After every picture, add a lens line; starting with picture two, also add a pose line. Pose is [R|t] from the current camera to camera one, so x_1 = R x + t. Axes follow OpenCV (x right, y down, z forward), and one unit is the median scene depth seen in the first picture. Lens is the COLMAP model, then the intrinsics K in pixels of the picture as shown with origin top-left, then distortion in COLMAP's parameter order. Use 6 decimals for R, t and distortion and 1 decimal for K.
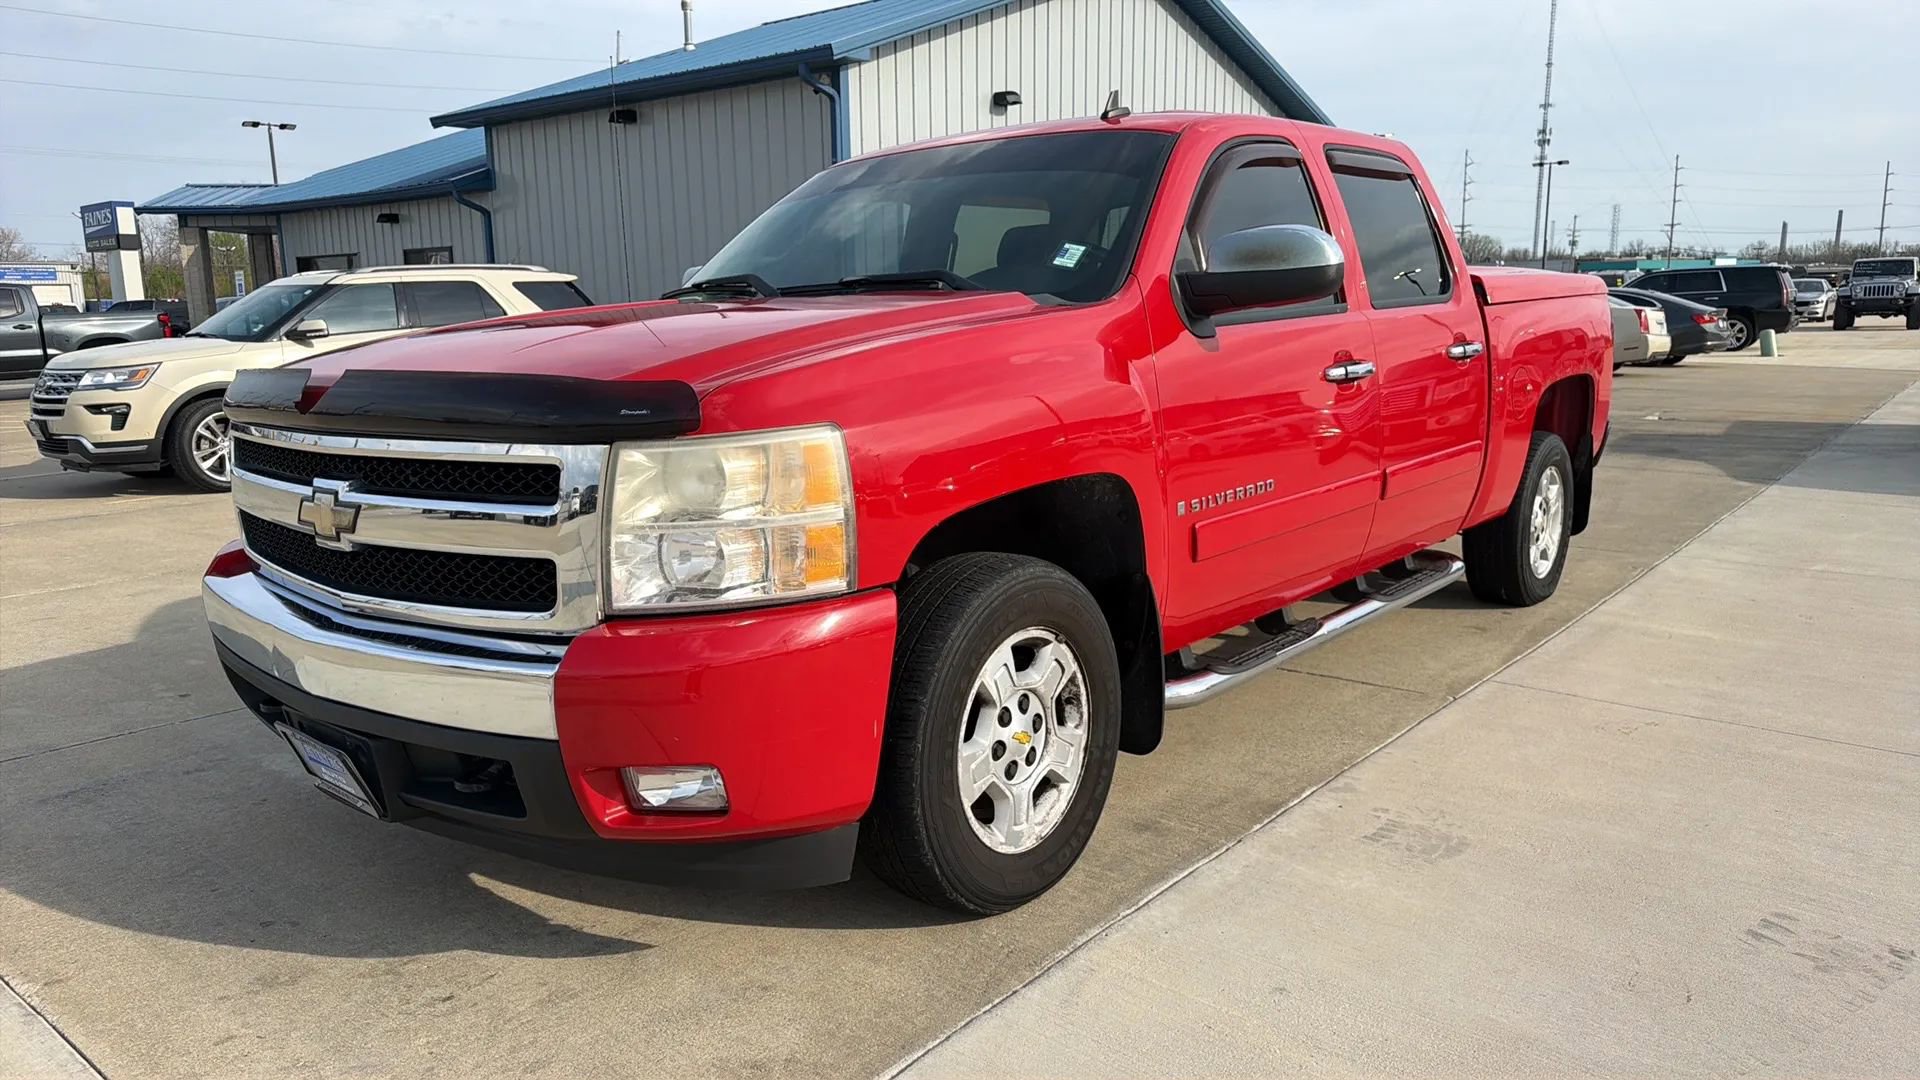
lens RADIAL K [[1295.6, 0, 948.1], [0, 1295.6, 538.8], [0, 0, 1]] dist [0.047326, -0.058603]
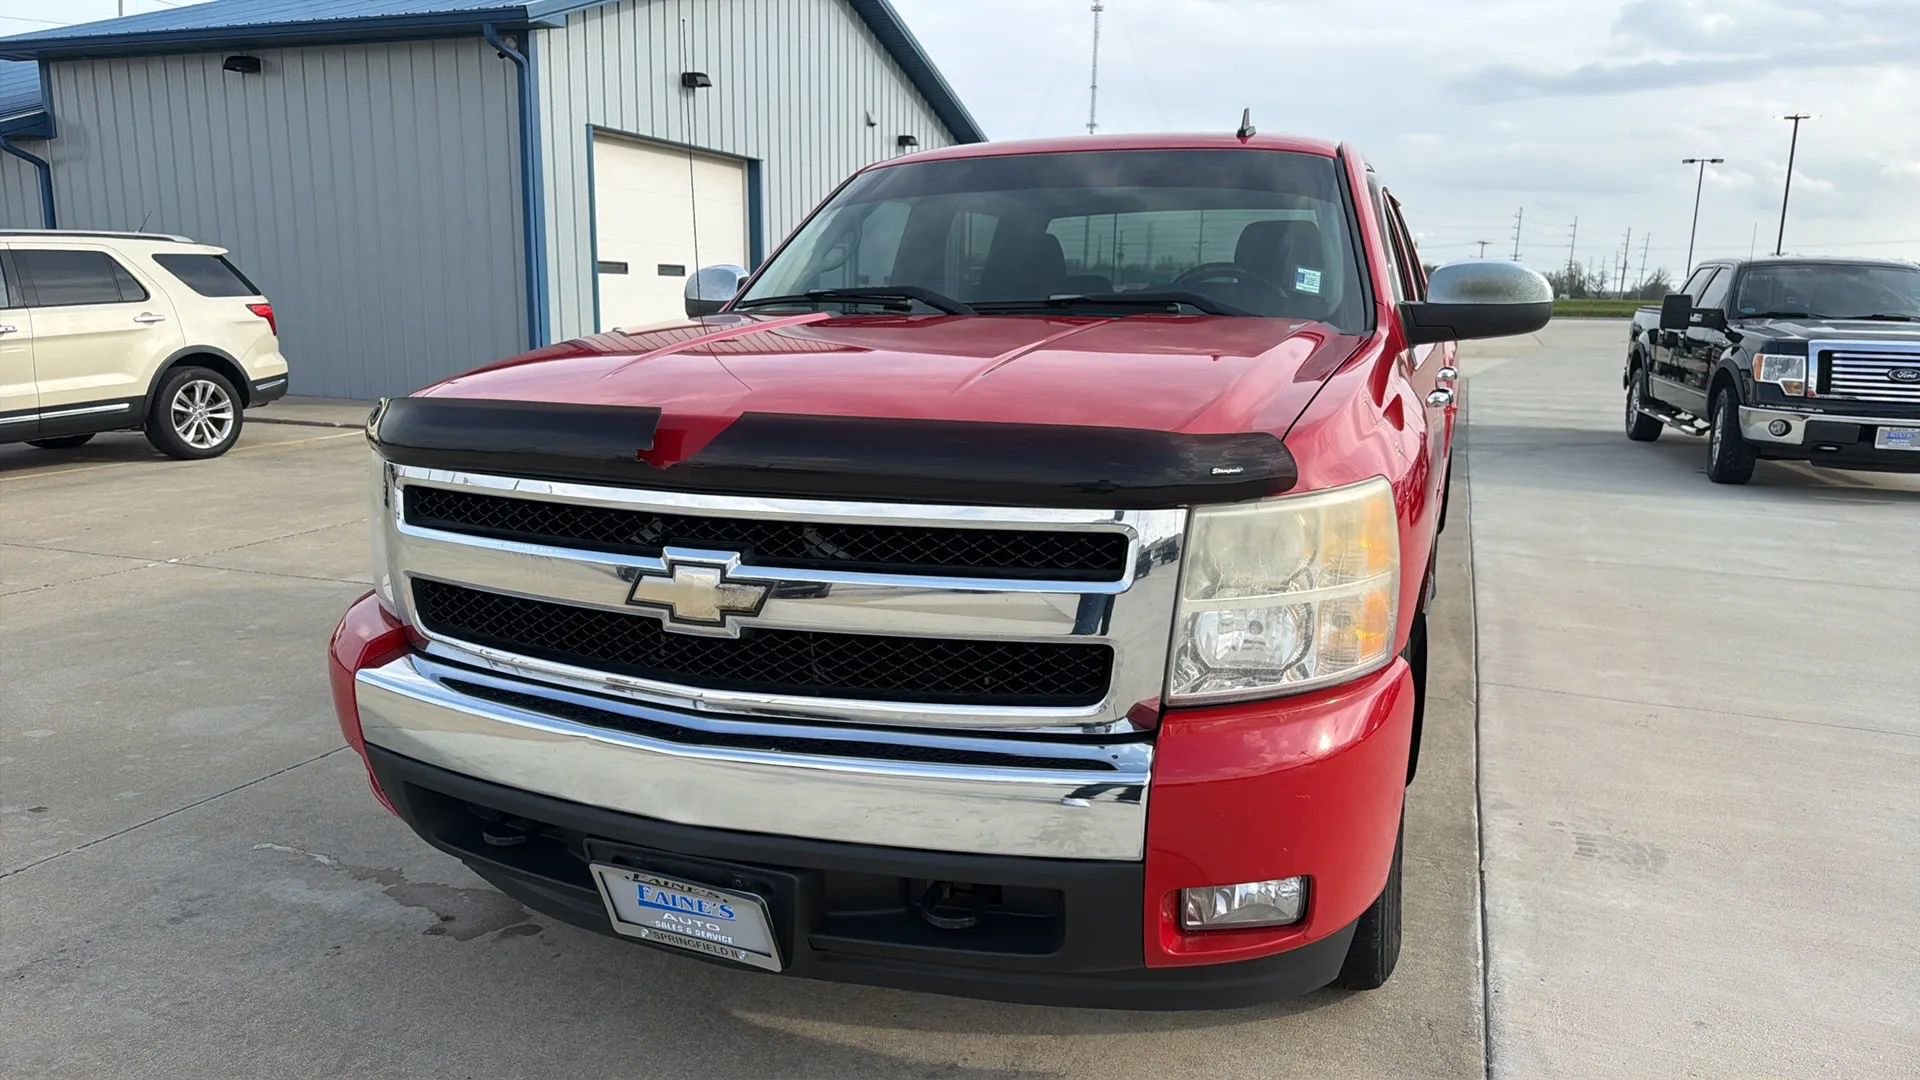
lens RADIAL K [[1295.6, 0, 959.9], [0, 1295.6, 540.4], [0, 0, 1]] dist [0.047326, -0.058603]
pose [[0.947005, -0.028053, 0.319991, -0.397179], [0.025345, 0.999599, 0.012626, -0.038915], [-0.320217, -0.003847, 0.947336, 0.143891]]
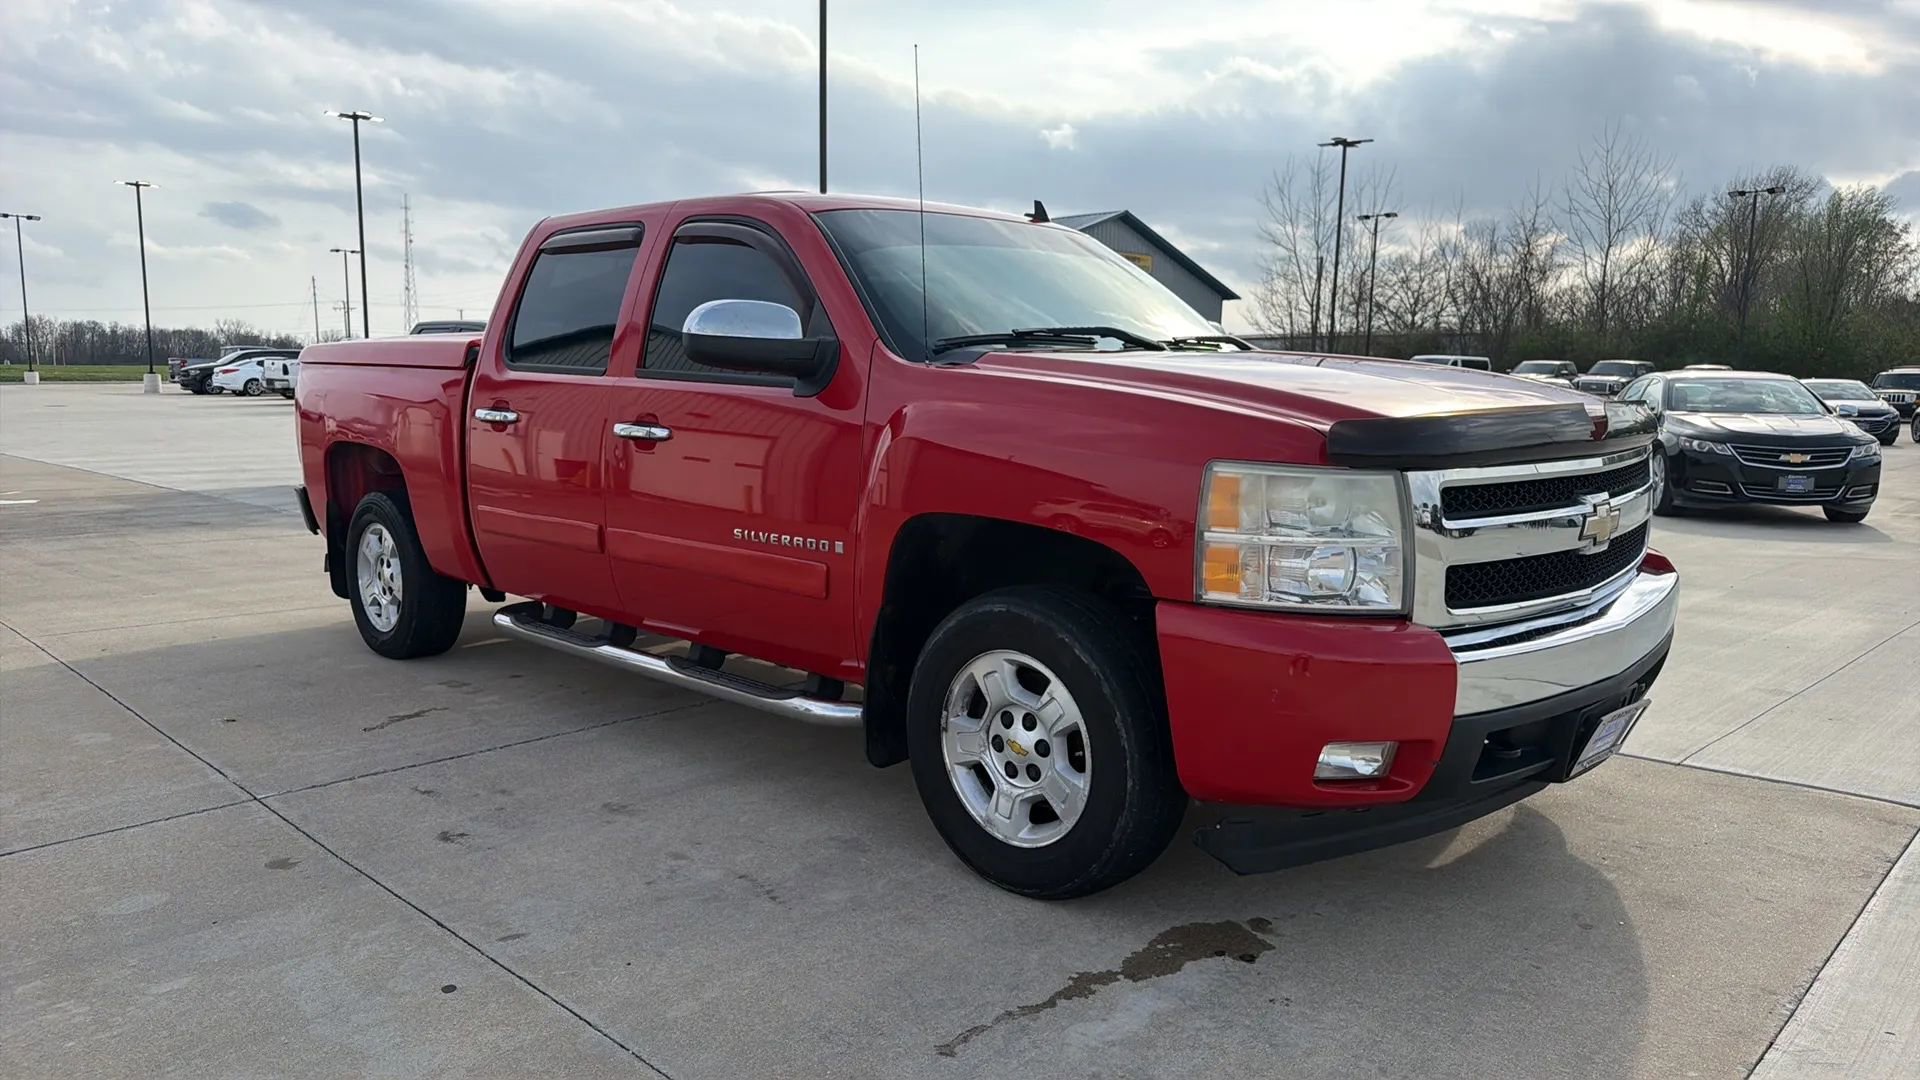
lens RADIAL K [[1295.6, 0, 937.3], [0, 1295.6, 547.9], [0, 0, 1]] dist [0.047326, -0.058603]
pose [[0.086179, -0.111183, 0.990056, -1.185460], [0.168062, 0.981135, 0.095552, -0.146453], [-0.982002, 0.158156, 0.103239, 1.018605]]
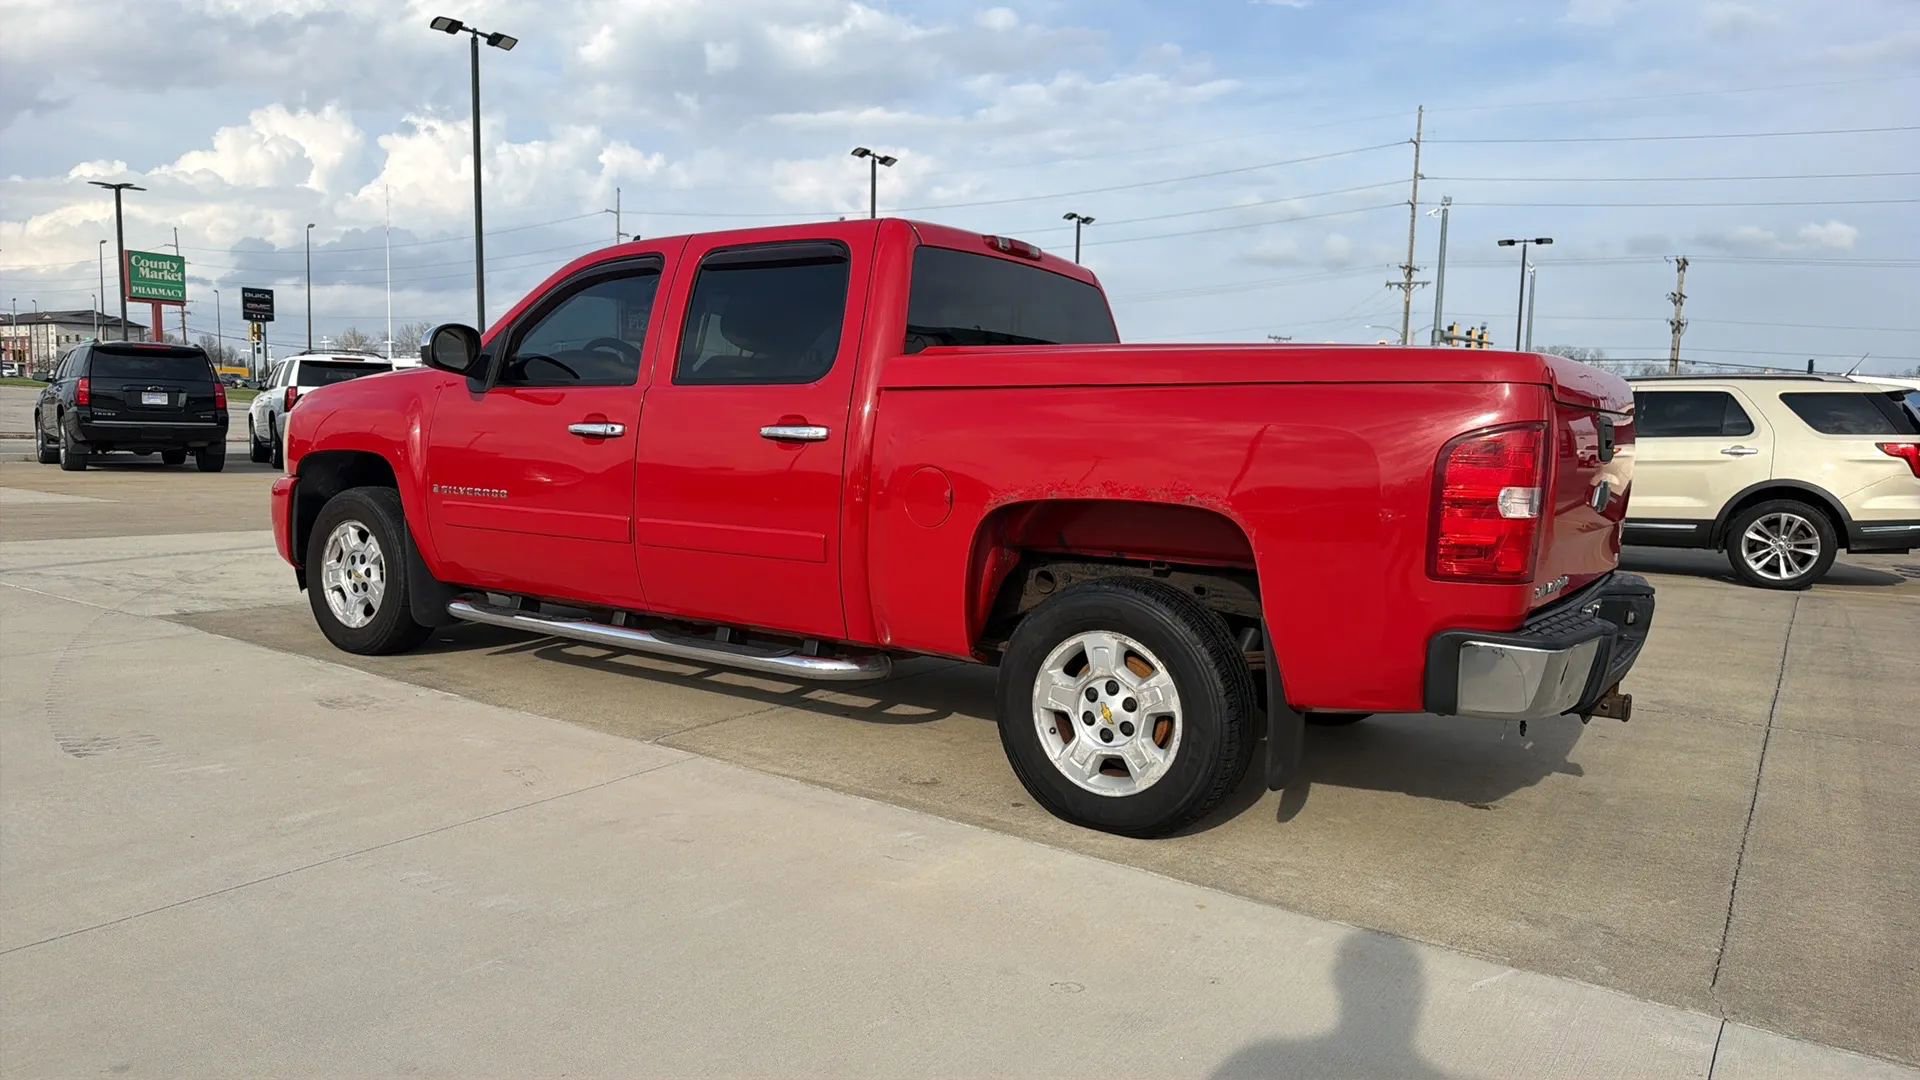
lens RADIAL K [[1295.6, 0, 951.4], [0, 1295.6, 533.7], [0, 0, 1]] dist [0.047326, -0.058603]
pose [[0.105648, 0.110400, -0.988256, 1.658223], [-0.208224, 0.974242, 0.086575, -0.216880], [0.972359, 0.196632, 0.125914, 1.226784]]
